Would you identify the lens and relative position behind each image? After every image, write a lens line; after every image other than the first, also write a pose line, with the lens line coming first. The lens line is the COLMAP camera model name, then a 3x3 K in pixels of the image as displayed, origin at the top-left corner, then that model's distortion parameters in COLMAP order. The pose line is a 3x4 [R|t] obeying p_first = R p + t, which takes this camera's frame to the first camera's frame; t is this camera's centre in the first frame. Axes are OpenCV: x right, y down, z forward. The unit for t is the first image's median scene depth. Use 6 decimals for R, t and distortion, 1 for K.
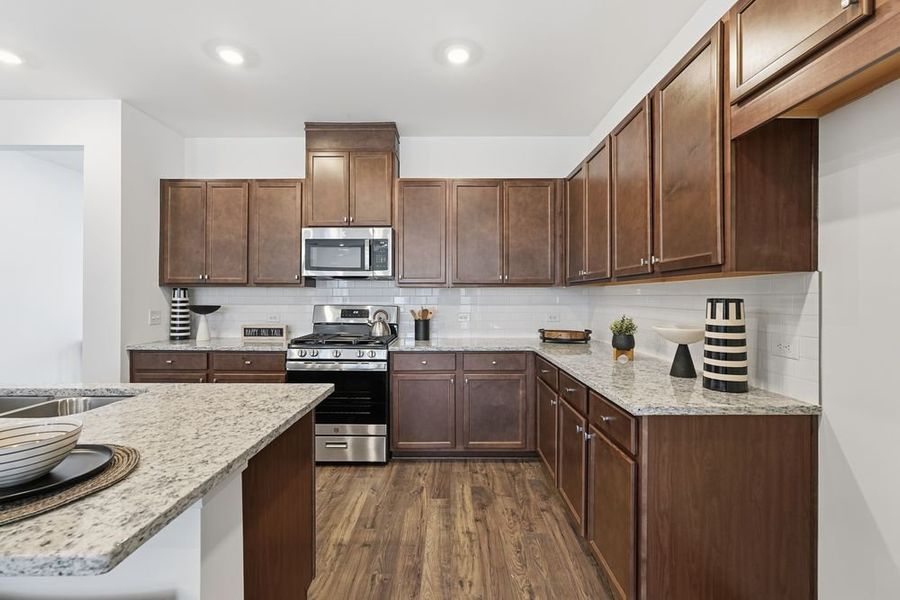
lens RADIAL K [[395.3, 0, 449.6], [0, 395.3, 303.0], [0, 0, 1]] dist [-0.014034, 0.004939]
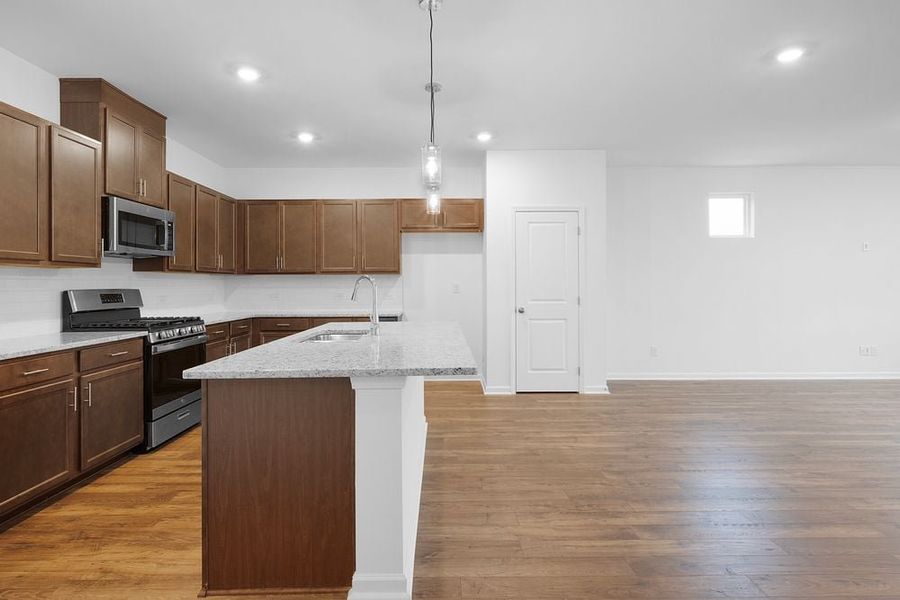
lens RADIAL K [[442.9, 0, 444.4], [0, 442.9, 282.9], [0, 0, 1]] dist [-0.005912, -0.001671]
pose [[0.003645, -0.000190, 0.999993, -1.363789], [0.016620, 0.999862, 0.000129, 0.004849], [-0.999855, 0.016620, 0.003647, 0.254059]]
